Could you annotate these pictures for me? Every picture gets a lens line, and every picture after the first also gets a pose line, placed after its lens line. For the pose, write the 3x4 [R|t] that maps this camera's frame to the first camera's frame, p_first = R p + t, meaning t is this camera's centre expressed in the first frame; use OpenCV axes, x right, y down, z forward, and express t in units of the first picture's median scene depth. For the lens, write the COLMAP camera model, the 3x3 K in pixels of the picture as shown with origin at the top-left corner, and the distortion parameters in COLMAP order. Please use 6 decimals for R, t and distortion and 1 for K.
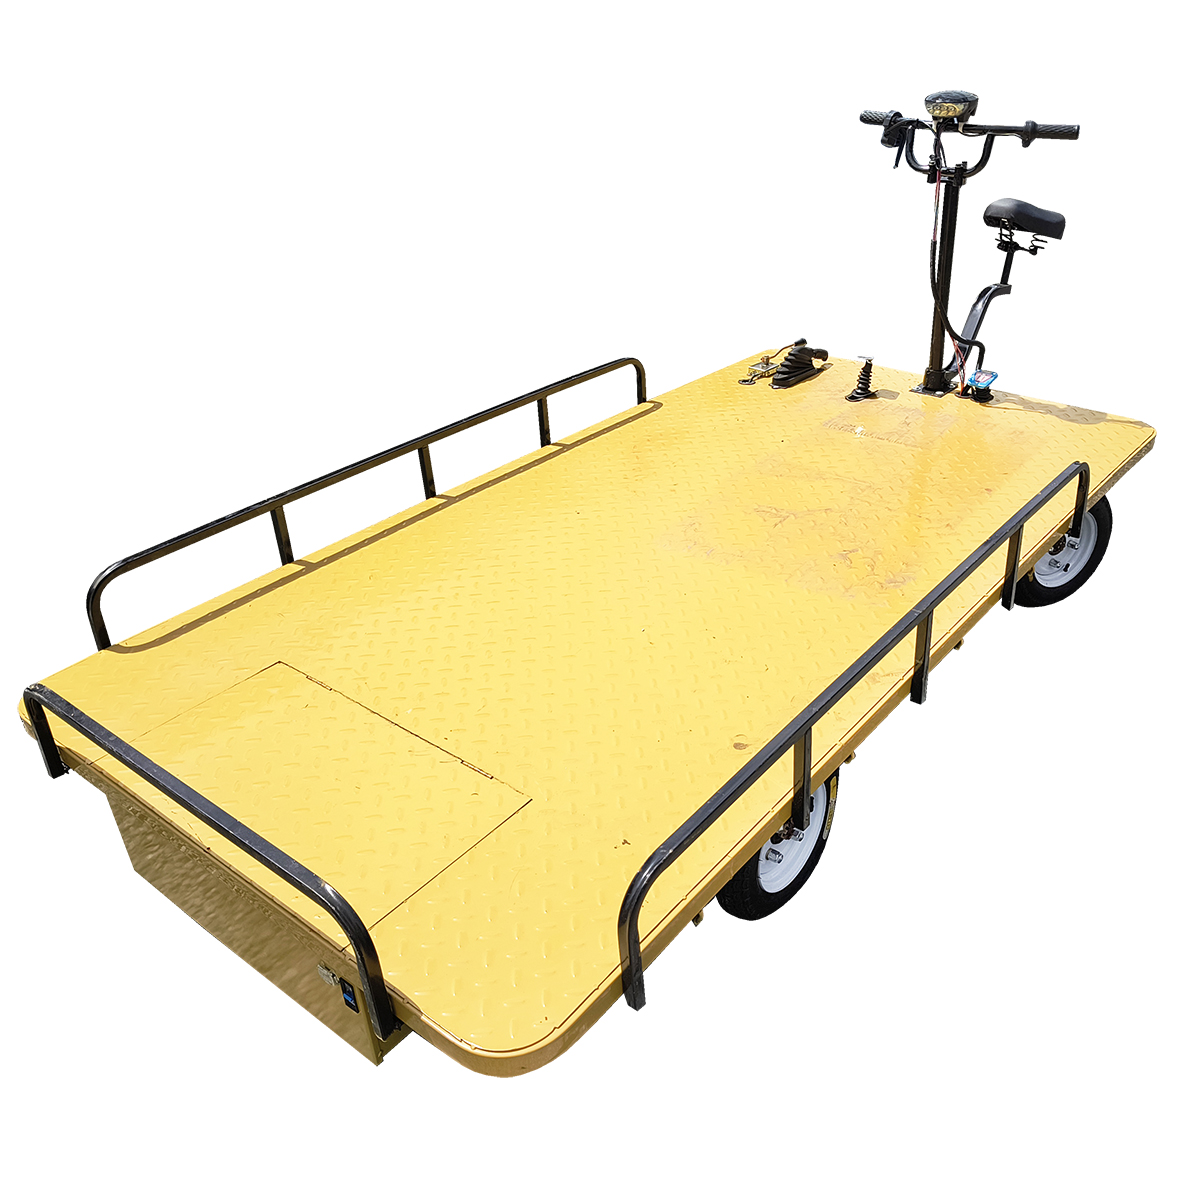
lens RADIAL K [[1087.3, 0, 600.0], [0, 1087.3, 600.0], [0, 0, 1]] dist [-0.004562, -0.026463]
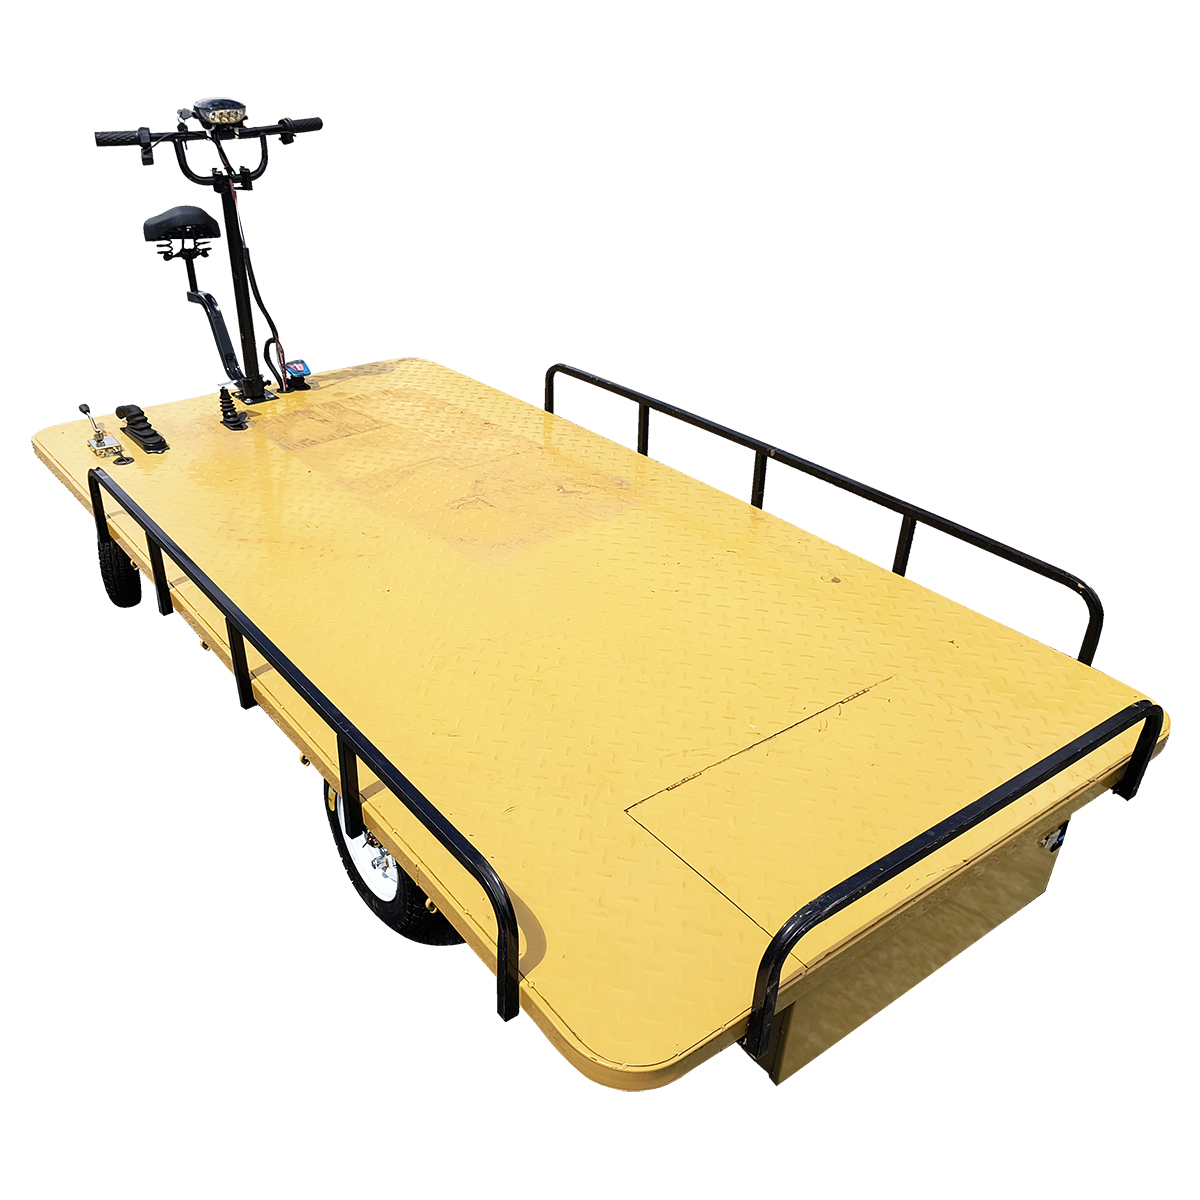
lens RADIAL K [[1087.3, 0, 600.0], [0, 1087.3, 600.0], [0, 0, 1]] dist [-0.004562, -0.026463]
pose [[0.220813, -0.463900, 0.857927, -0.650668], [0.478094, 0.818190, 0.319362, -0.241853], [-0.850098, 0.339651, 0.402455, 0.458213]]
